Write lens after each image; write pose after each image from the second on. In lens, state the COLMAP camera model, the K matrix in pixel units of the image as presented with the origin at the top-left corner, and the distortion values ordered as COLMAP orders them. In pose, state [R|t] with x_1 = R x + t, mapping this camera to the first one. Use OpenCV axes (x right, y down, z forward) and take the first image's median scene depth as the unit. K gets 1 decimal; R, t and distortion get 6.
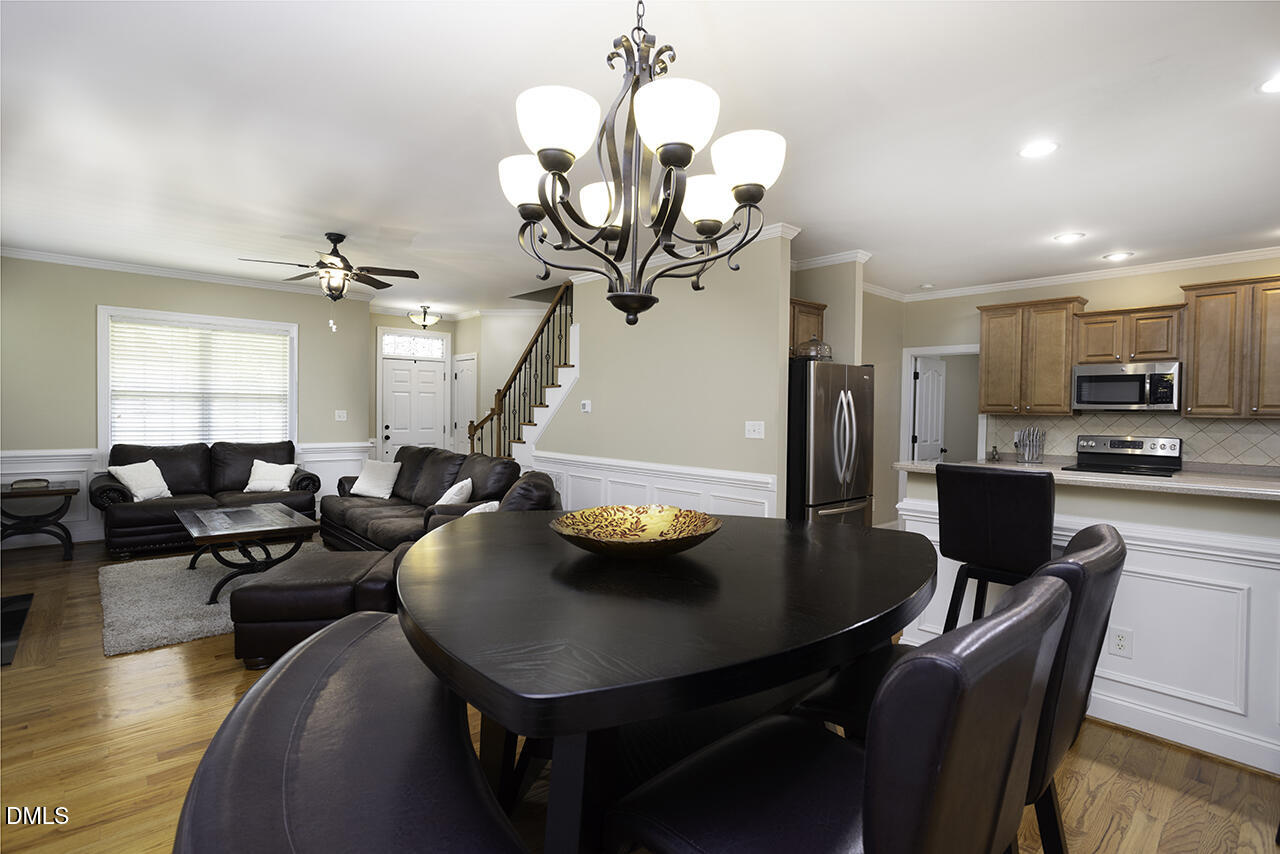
lens RADIAL K [[625.2, 0, 648.0], [0, 625.2, 420.7], [0, 0, 1]] dist [-0.033004, 0.014970]
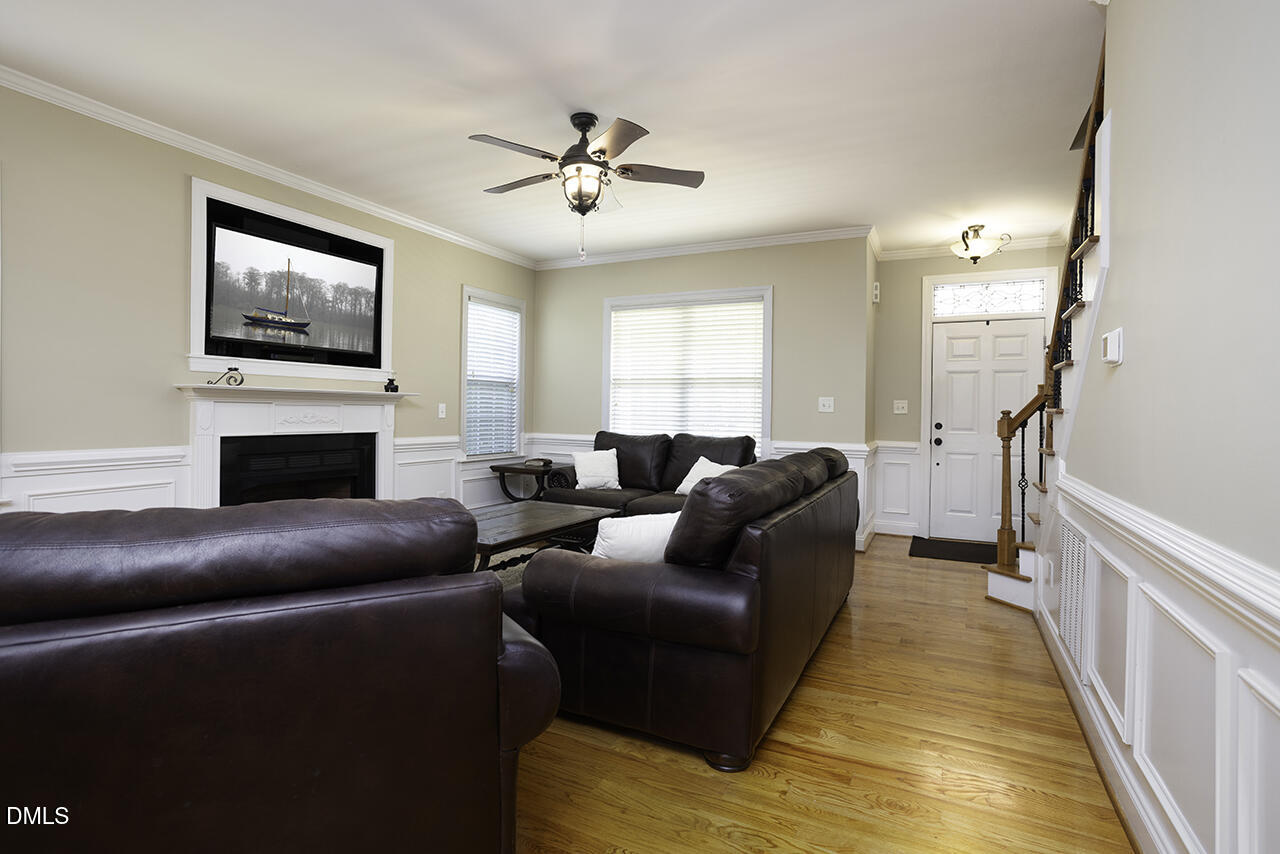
lens RADIAL K [[625.2, 0, 651.4], [0, 625.2, 415.2], [0, 0, 1]] dist [-0.033004, 0.014970]
pose [[0.377213, -0.003370, -0.926120, 0.105844], [-0.026606, 0.999541, -0.014474, 0.023066], [0.925744, 0.030100, 0.376951, 0.633752]]
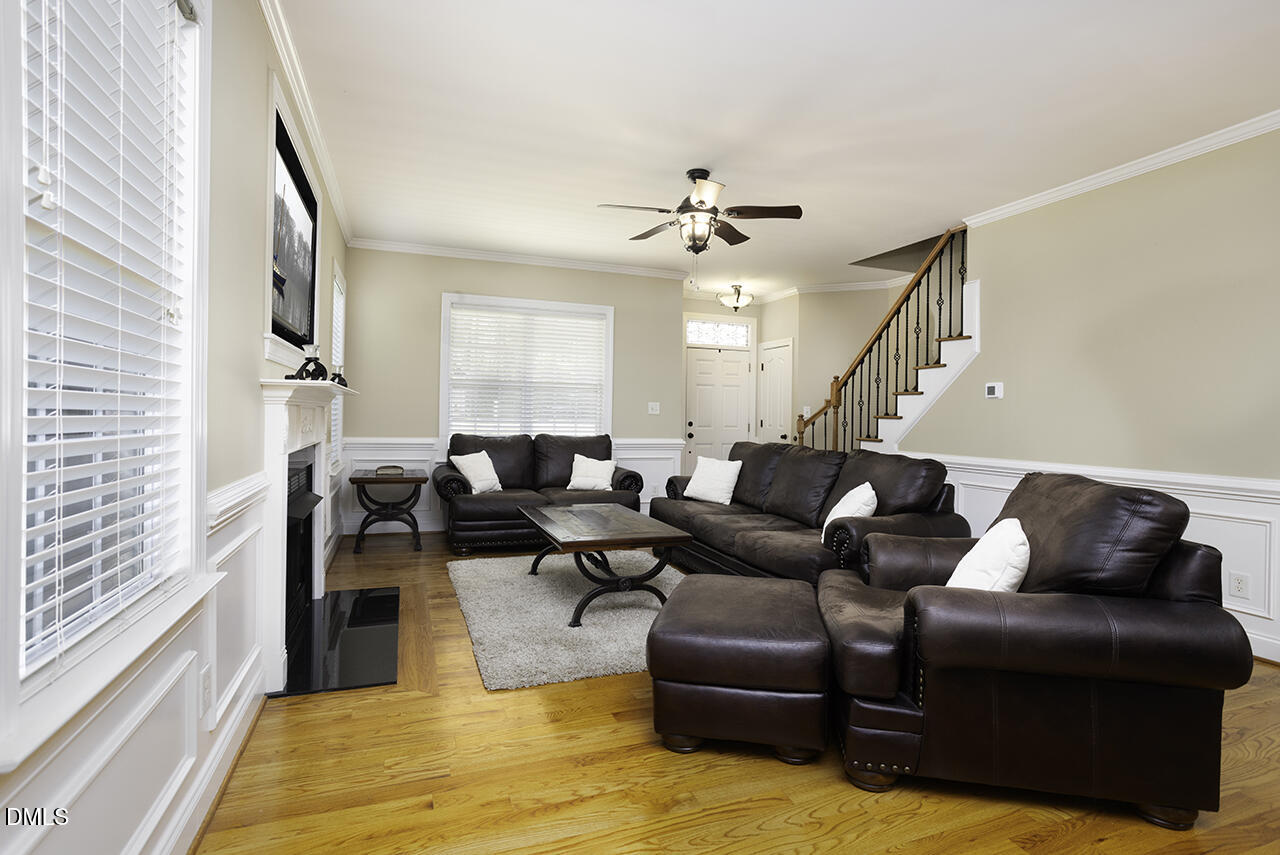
lens RADIAL K [[625.2, 0, 629.8], [0, 625.2, 423.3], [0, 0, 1]] dist [-0.033004, 0.014970]
pose [[0.927405, 0.006635, -0.374000, -0.220935], [-0.011215, 0.999886, -0.010070, 0.026521], [0.373891, 0.013533, 0.927374, 0.174876]]
